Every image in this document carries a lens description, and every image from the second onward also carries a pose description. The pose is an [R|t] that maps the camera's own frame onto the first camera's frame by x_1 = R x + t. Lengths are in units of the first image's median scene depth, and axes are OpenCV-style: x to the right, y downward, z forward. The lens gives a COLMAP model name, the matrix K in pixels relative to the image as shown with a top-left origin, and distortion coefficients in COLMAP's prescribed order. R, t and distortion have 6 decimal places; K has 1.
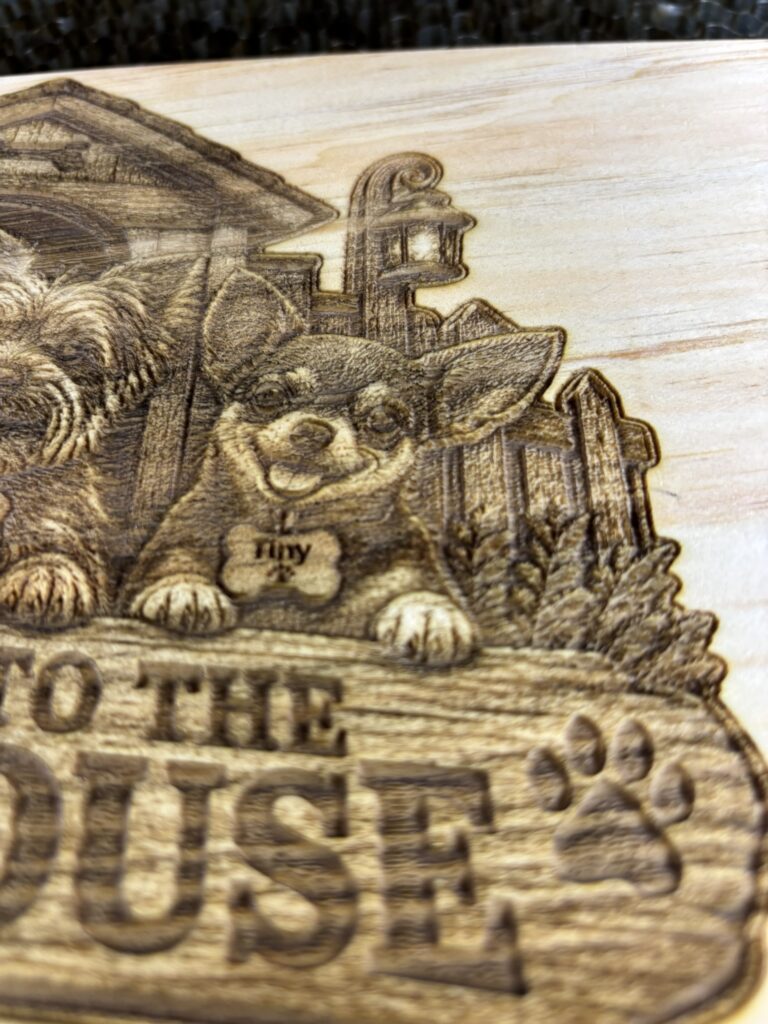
lens RADIAL K [[813.6, 0, 384.0], [0, 813.6, 512.0], [0, 0, 1]] dist [-0.014781, -0.045502]
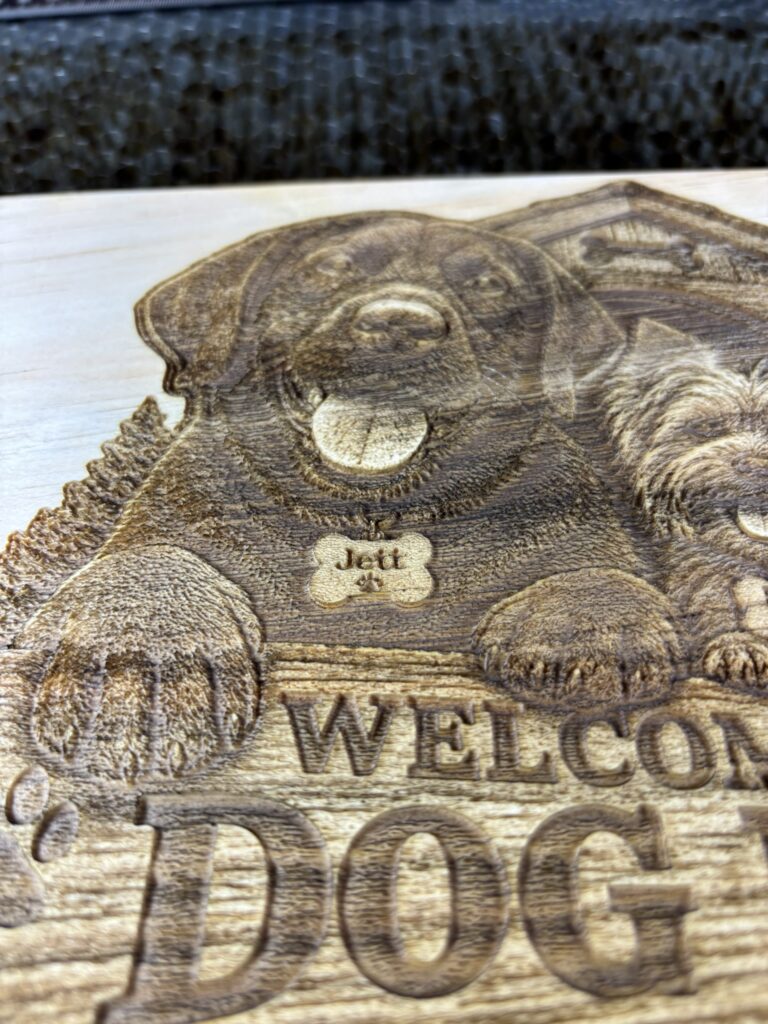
lens RADIAL K [[798.7, 0, 381.5], [0, 798.7, 524.9], [0, 0, 1]] dist [-0.039159, -0.008314]
pose [[0.999584, -0.002963, 0.028698, -1.108682], [0.004421, 0.998696, -0.050851, -0.043999], [-0.028510, 0.050956, 0.998294, -0.026163]]
